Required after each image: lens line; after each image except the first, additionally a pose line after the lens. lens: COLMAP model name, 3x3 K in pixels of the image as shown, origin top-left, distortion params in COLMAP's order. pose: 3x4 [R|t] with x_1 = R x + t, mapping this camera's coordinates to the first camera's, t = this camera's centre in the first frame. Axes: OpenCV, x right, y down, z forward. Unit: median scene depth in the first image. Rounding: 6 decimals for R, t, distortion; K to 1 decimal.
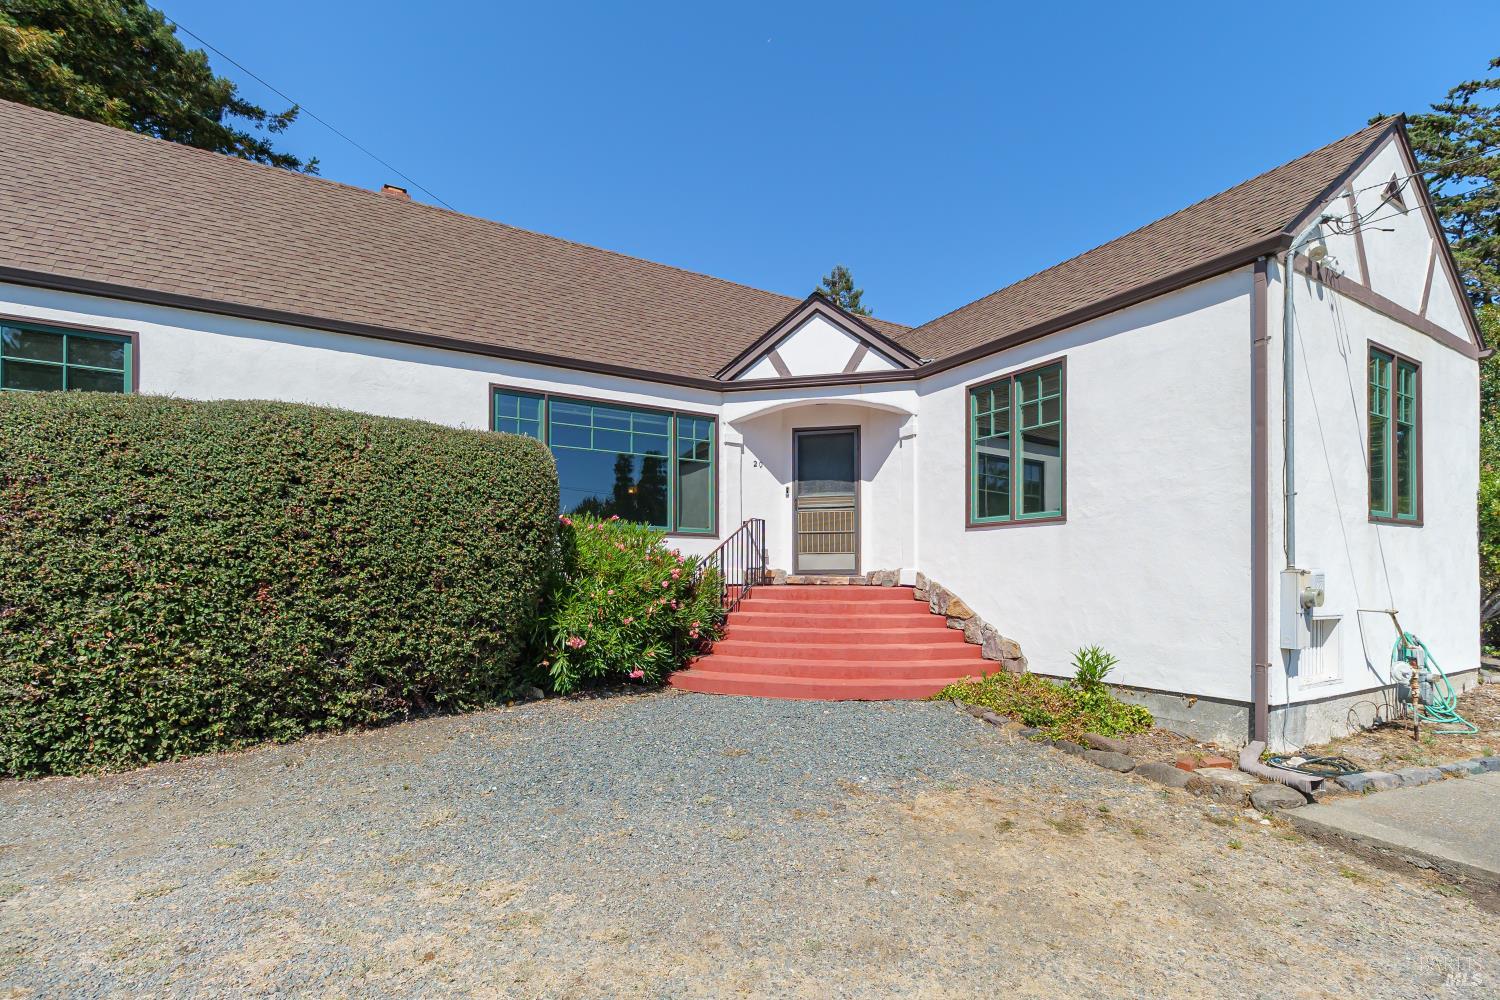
lens RADIAL K [[687.6, 0, 763.9], [0, 687.6, 577.1], [0, 0, 1]] dist [-0.002647, -0.000352]
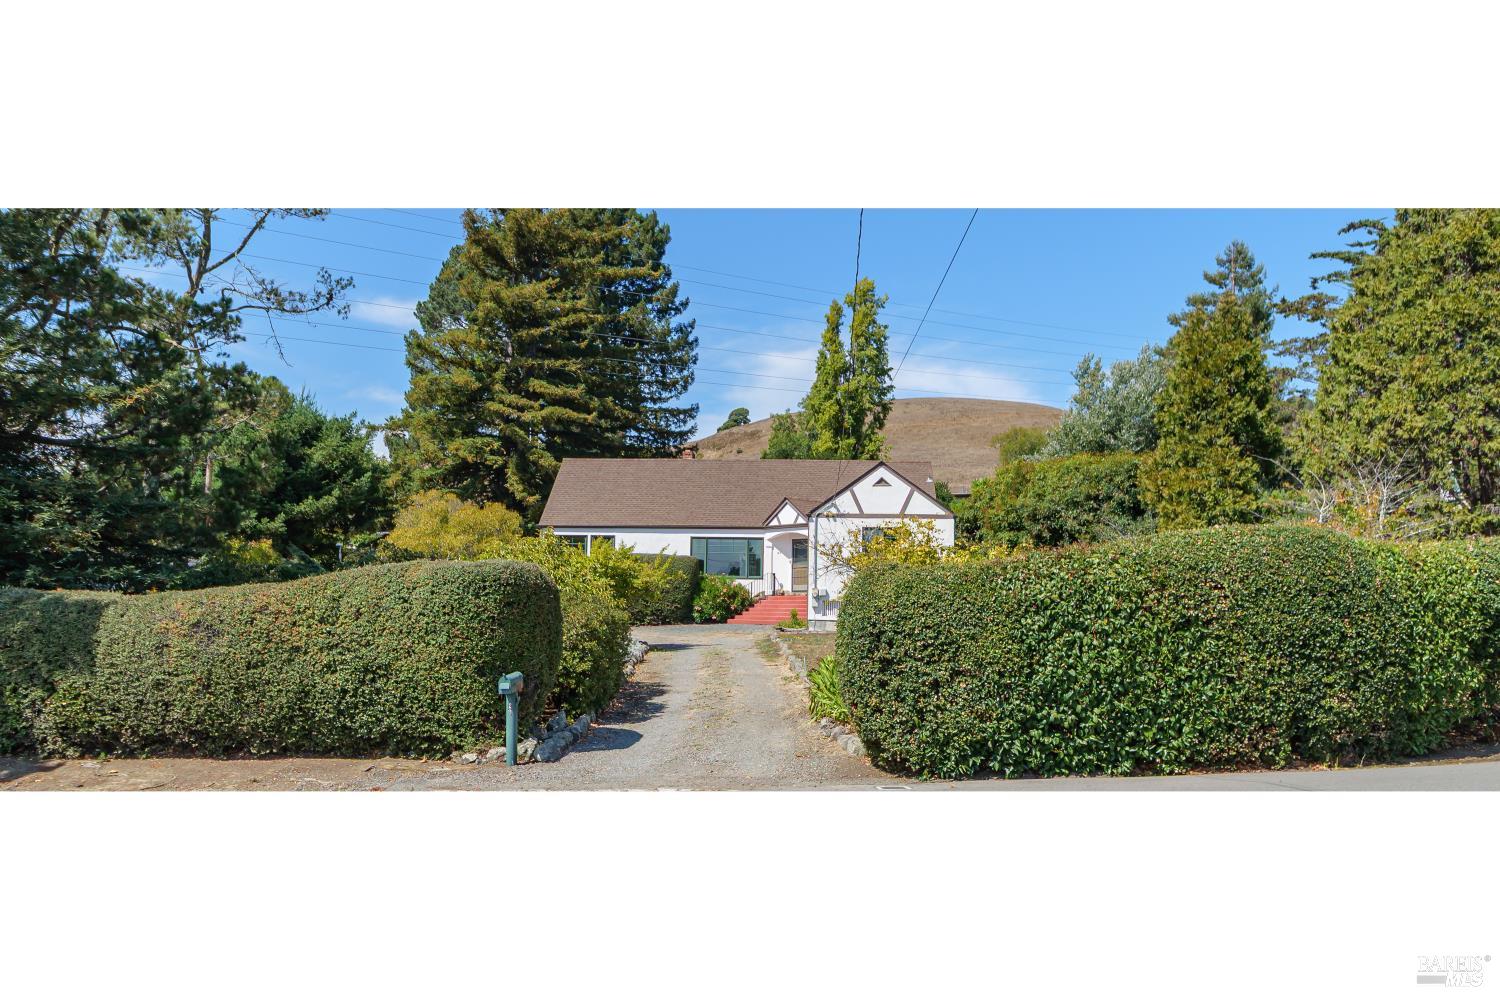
lens RADIAL K [[1116.3, 0, 750.0], [0, 1116.3, 500.0], [0, 0, 1]] dist [-0.001318, -0.005447]
pose [[0.818010, -0.047509, -0.573238, 2.769806], [-0.013227, 0.994766, -0.101319, 0.092816], [0.575051, 0.090463, 0.813100, -3.079342]]
